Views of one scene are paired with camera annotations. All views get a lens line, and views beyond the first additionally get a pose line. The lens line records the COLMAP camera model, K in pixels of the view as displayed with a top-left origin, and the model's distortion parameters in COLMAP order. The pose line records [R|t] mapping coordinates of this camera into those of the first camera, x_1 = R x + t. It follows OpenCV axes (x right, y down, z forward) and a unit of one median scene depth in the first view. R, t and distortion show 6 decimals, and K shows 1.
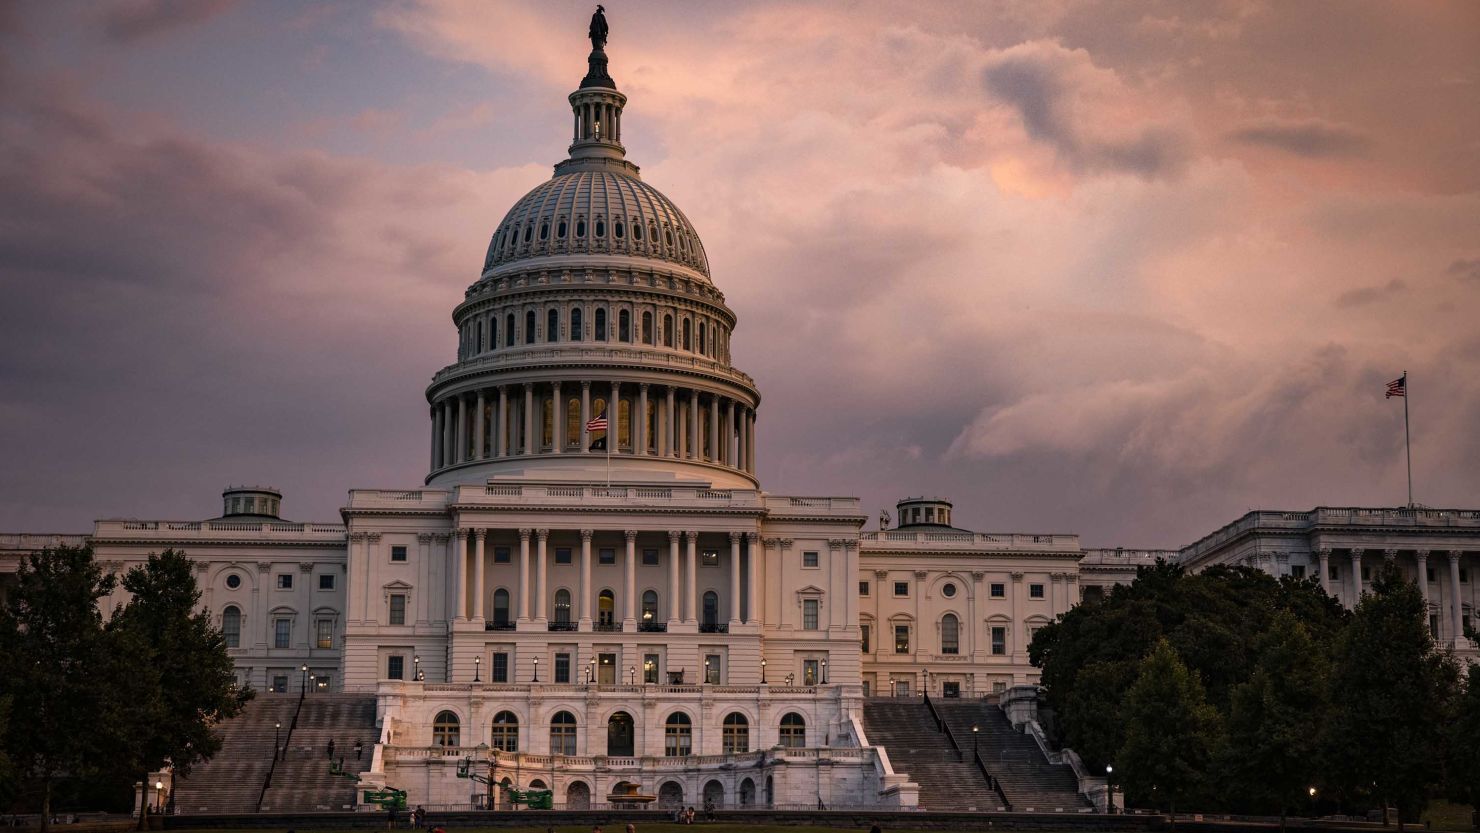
lens RADIAL K [[2495.5, 0, 740.0], [0, 2495.5, 416.5], [0, 0, 1]] dist [0.207492, -0.017478]
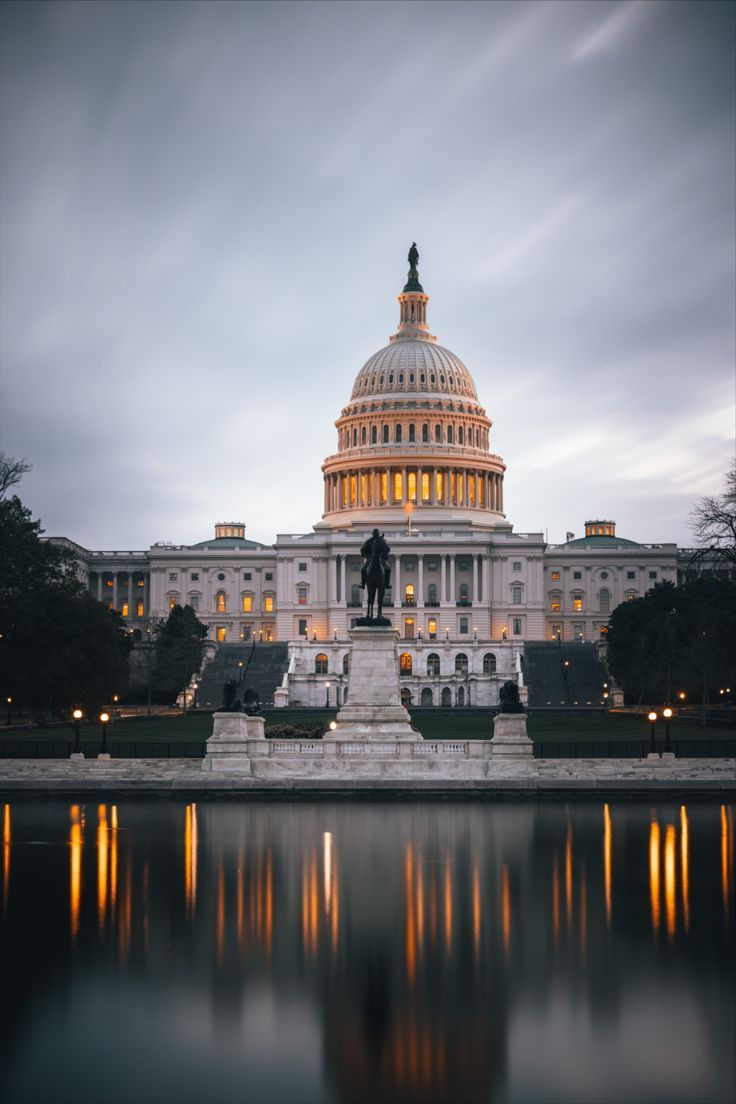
lens RADIAL K [[2335.8, 0, 368.0], [0, 2335.8, 552.0], [0, 0, 1]] dist [0.023219, 0.023932]
pose [[0.989534, -0.012062, -0.143797, 0.172771], [0.028258, 0.993404, 0.111133, -0.155260], [0.141508, -0.114033, 0.983347, -0.764221]]
